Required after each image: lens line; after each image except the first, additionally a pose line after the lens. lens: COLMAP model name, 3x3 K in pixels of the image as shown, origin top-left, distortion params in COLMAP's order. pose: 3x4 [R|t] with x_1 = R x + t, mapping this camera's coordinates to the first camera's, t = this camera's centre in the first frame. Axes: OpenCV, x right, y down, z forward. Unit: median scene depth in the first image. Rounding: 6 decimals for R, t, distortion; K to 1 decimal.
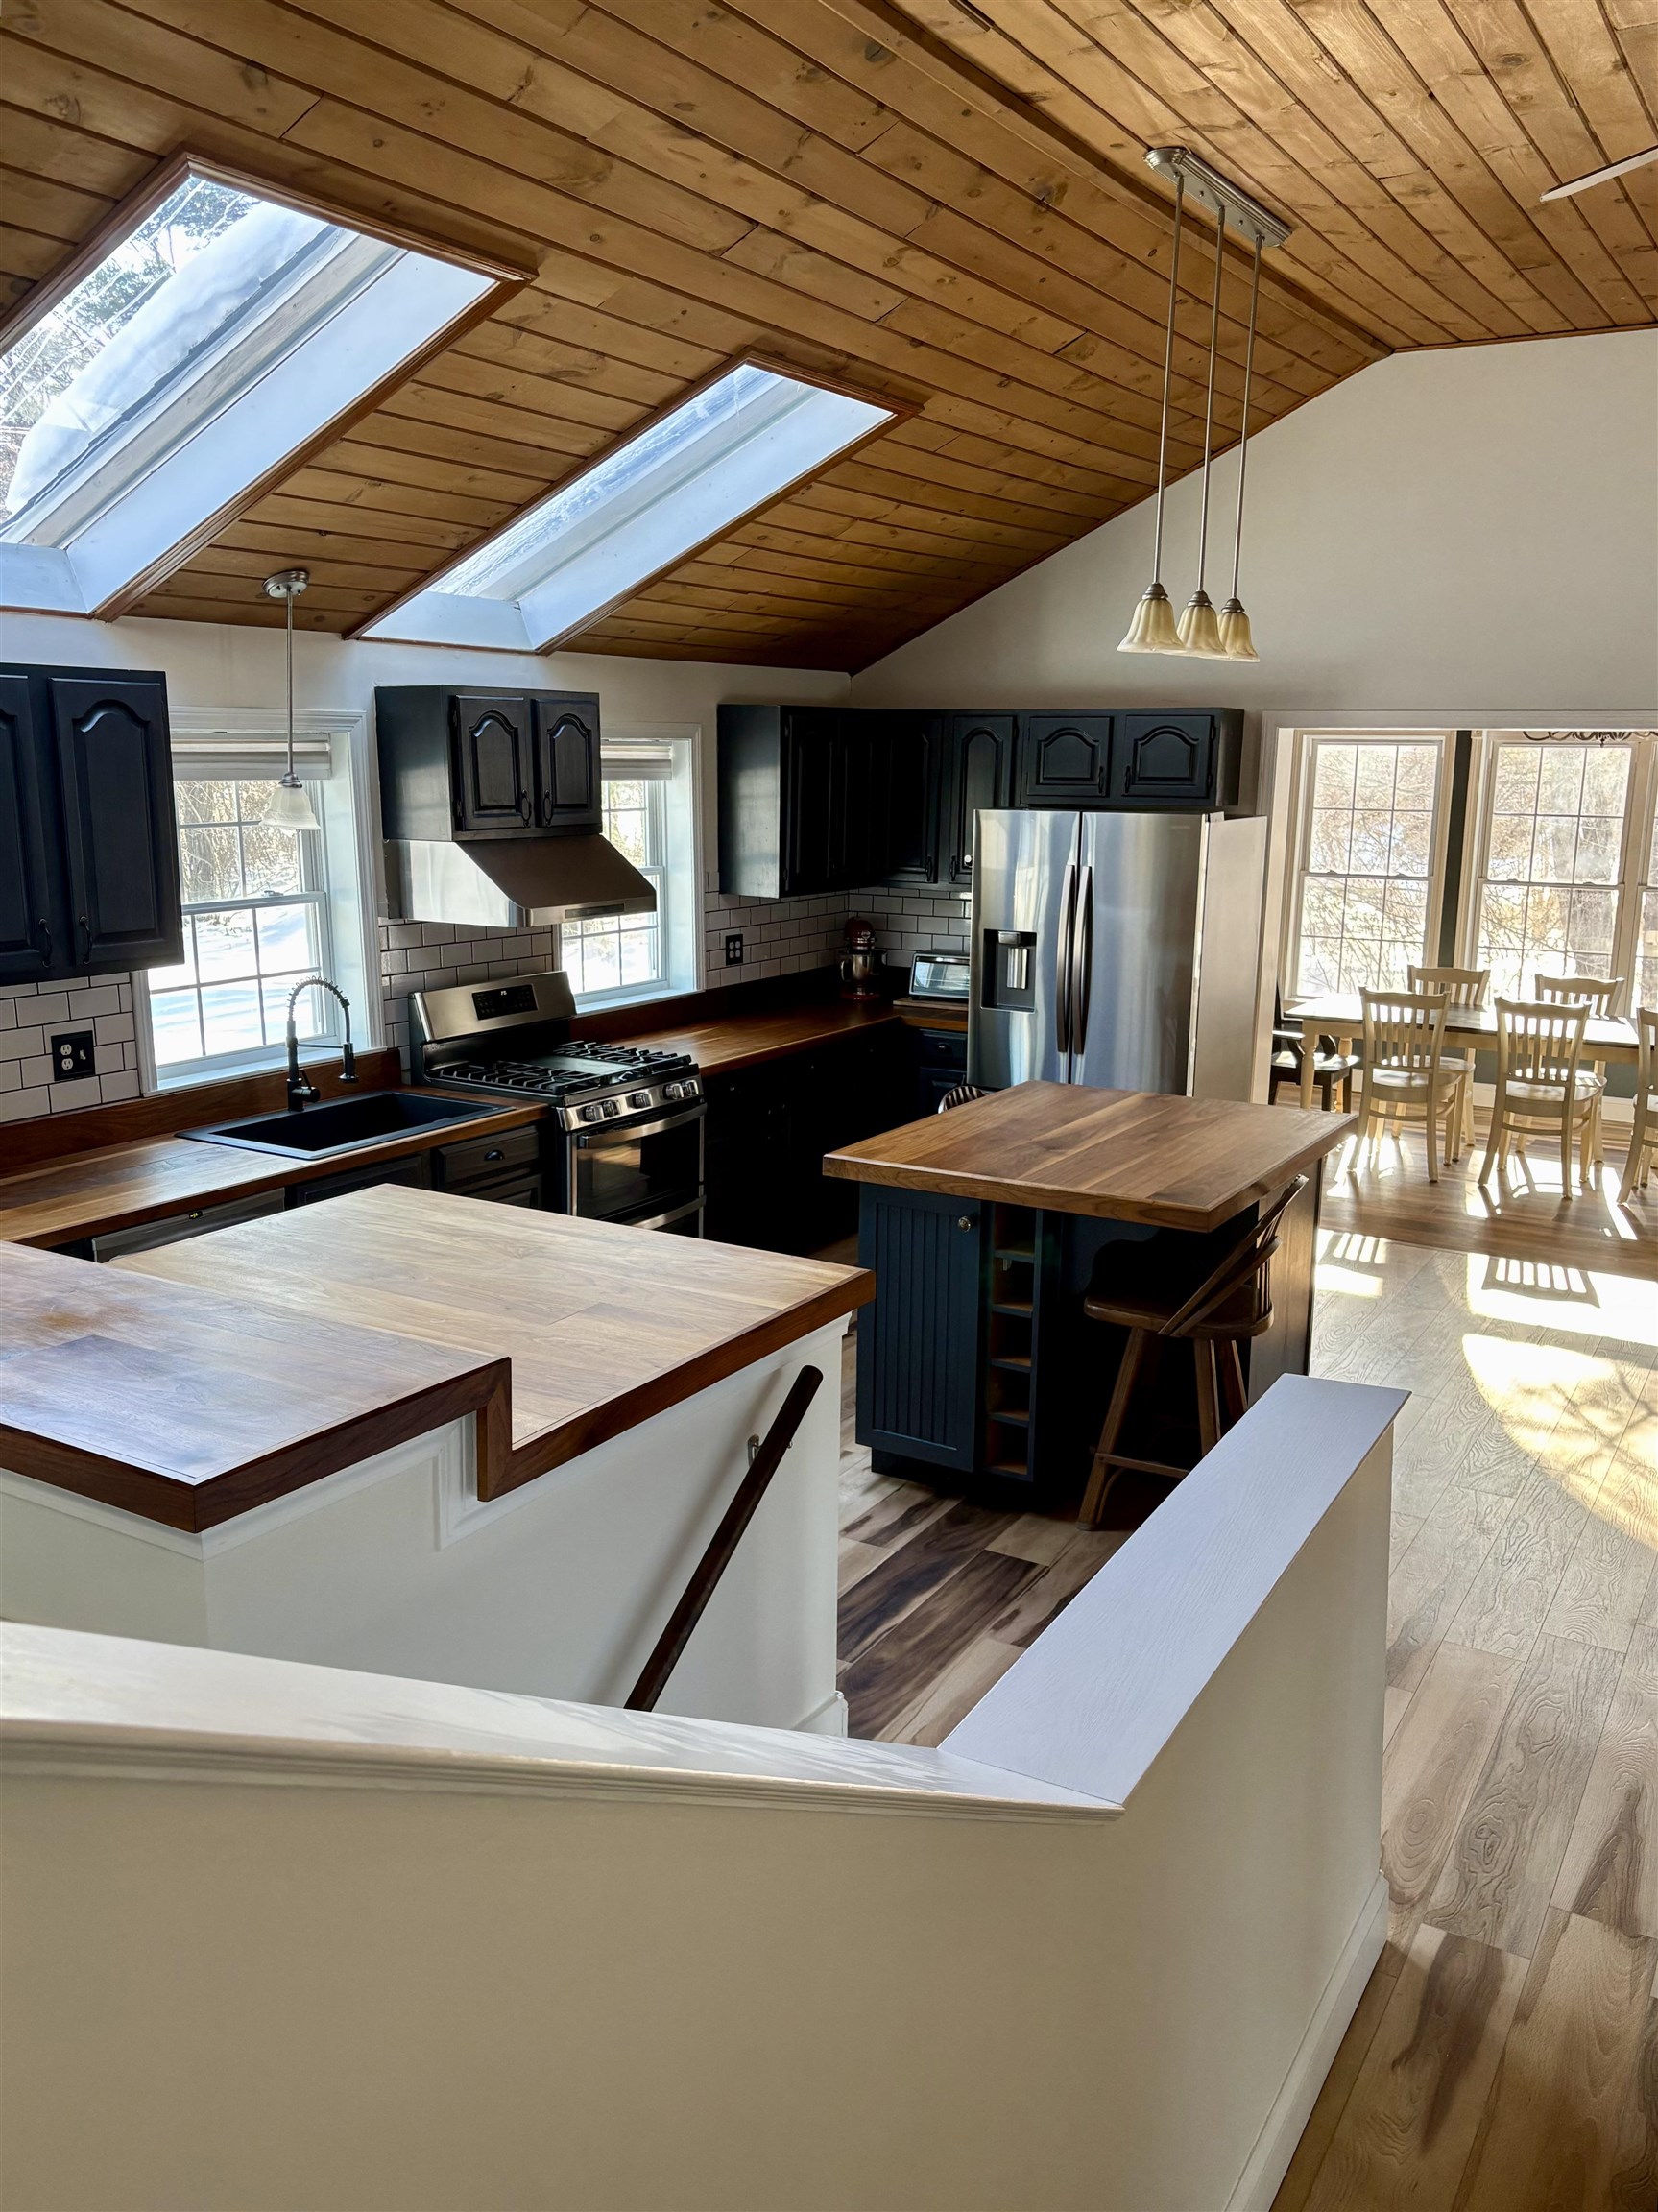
lens RADIAL K [[1774.5, 0, 825.2], [0, 1774.5, 1128.5], [0, 0, 1]] dist [0.048658, -0.044971]
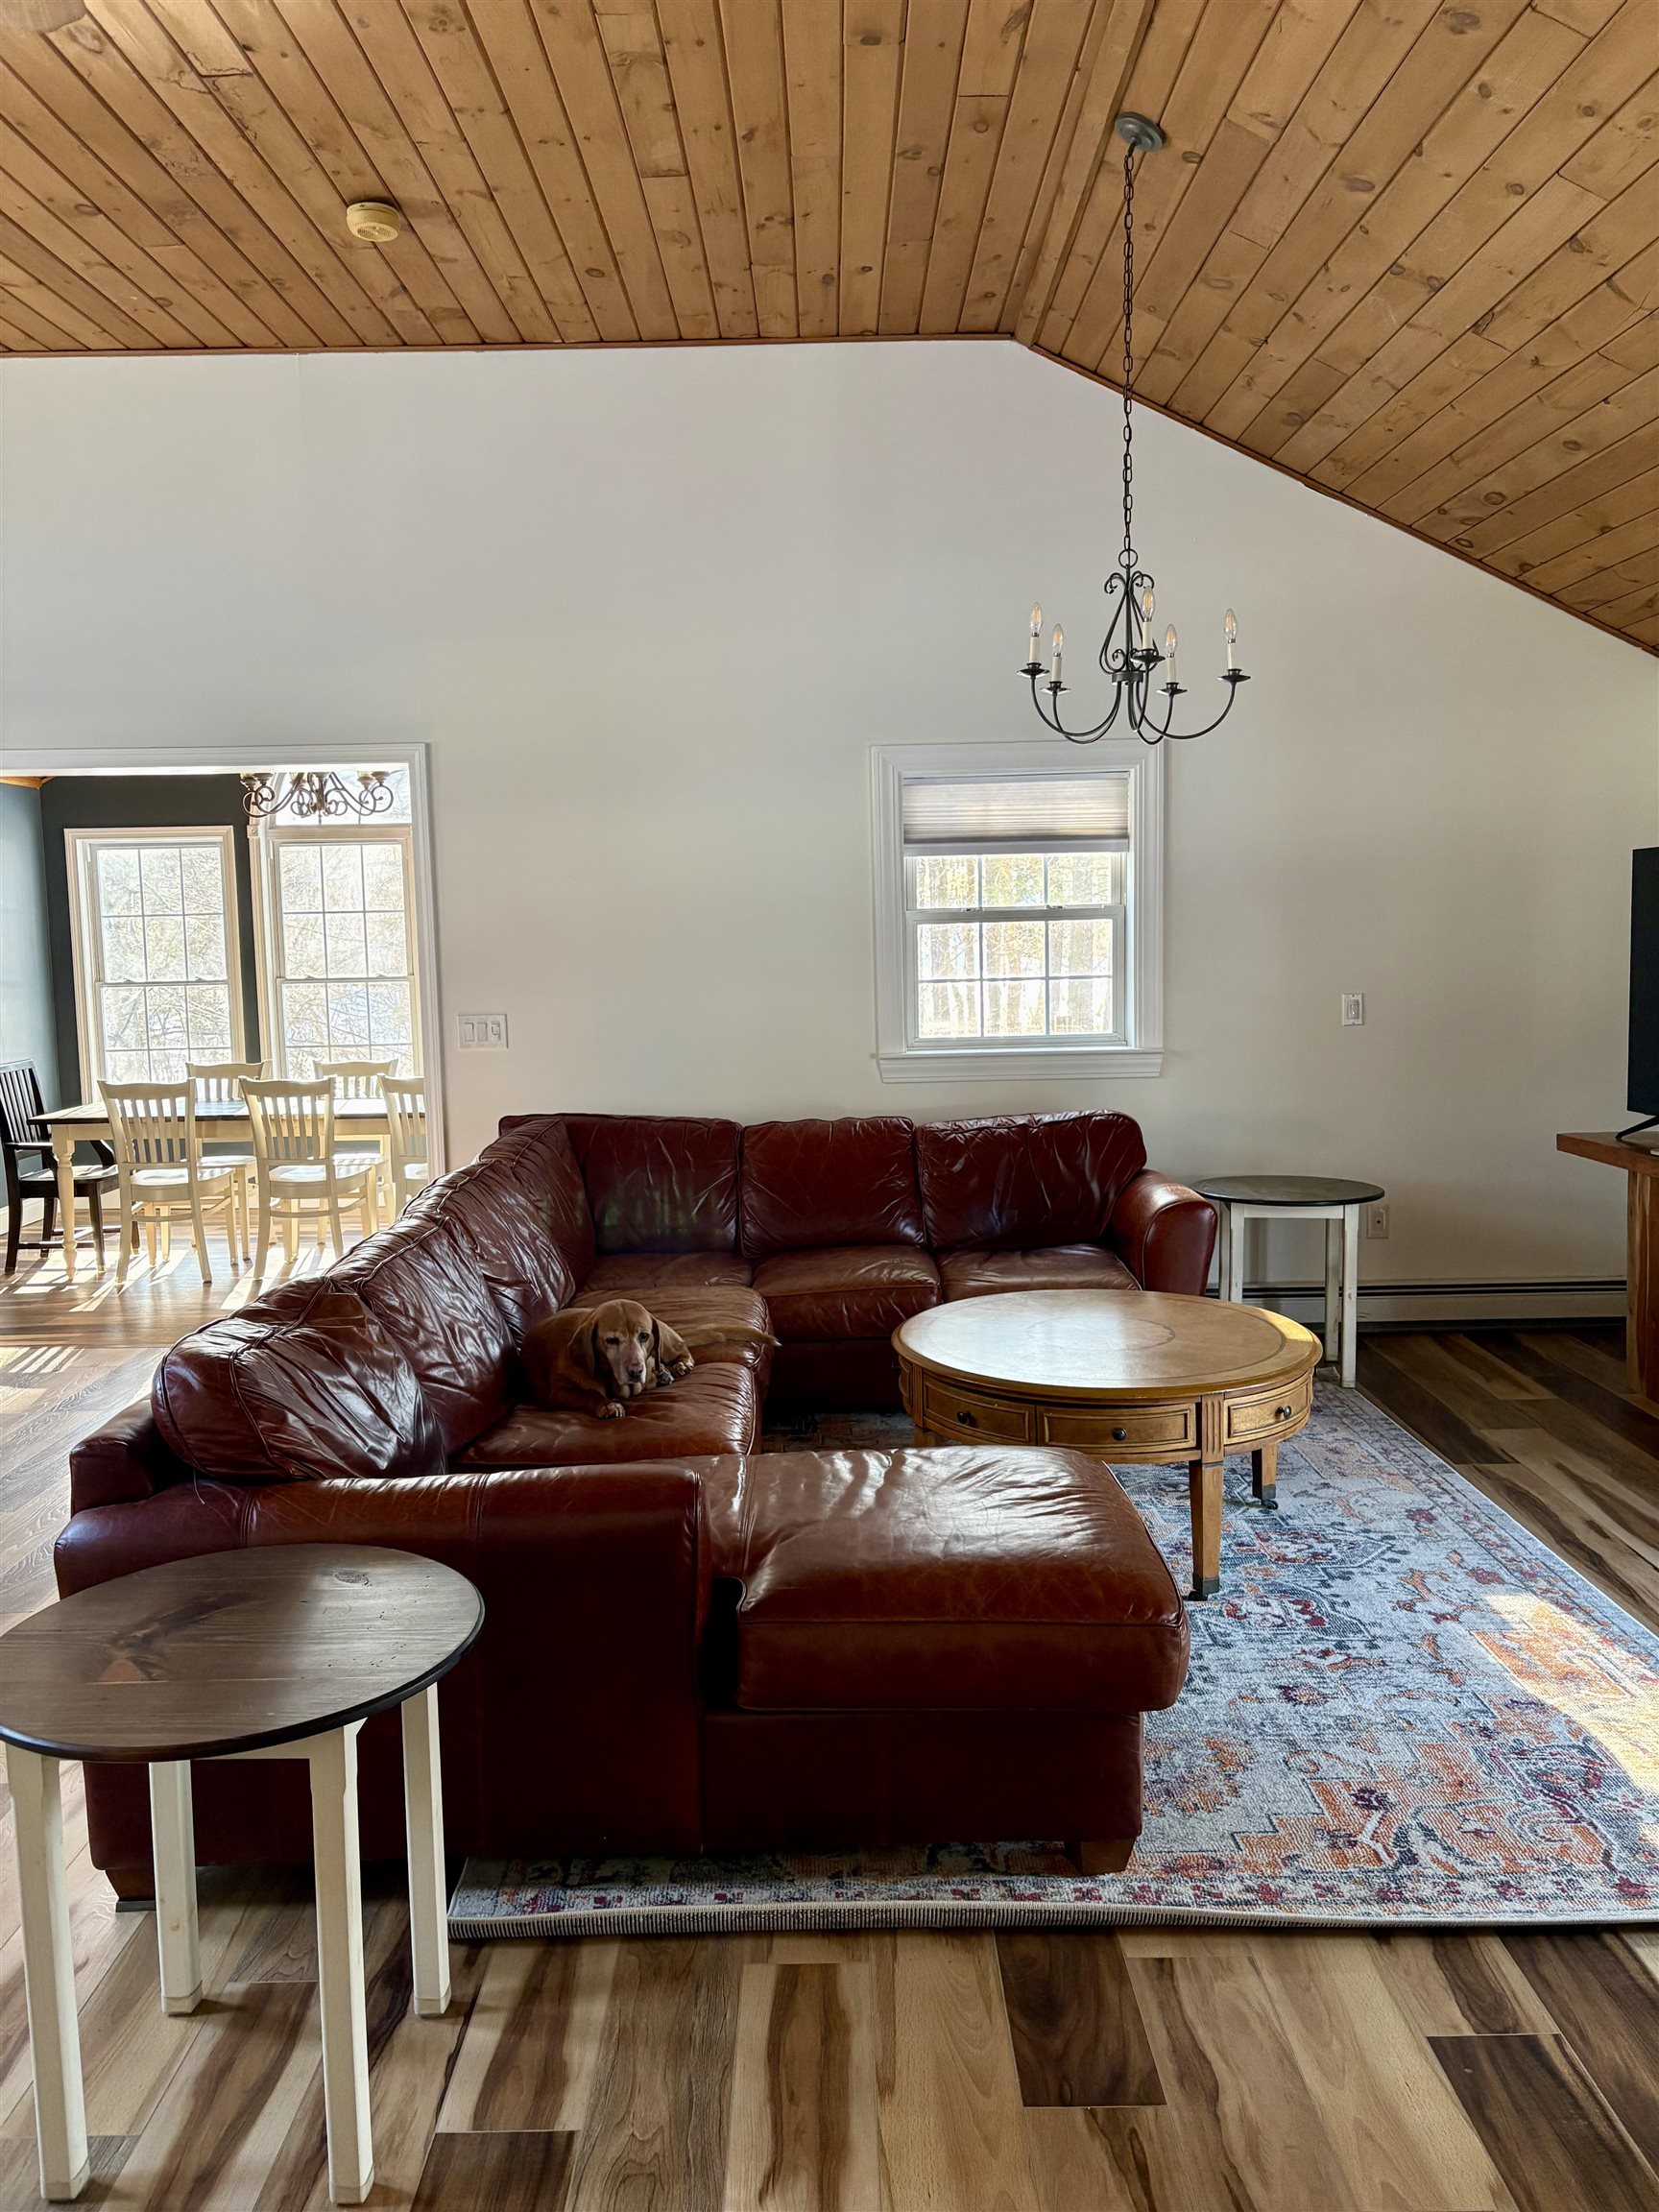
lens RADIAL K [[1659.4, 0, 836.6], [0, 1659.4, 1109.4], [0, 0, 1]] dist [0.096586, -0.108979]
pose [[0.857822, -0.082089, 0.507349, 0.262928], [0.136699, 0.988046, -0.071264, 0.068454], [-0.495434, 0.130486, 0.858789, 0.104770]]
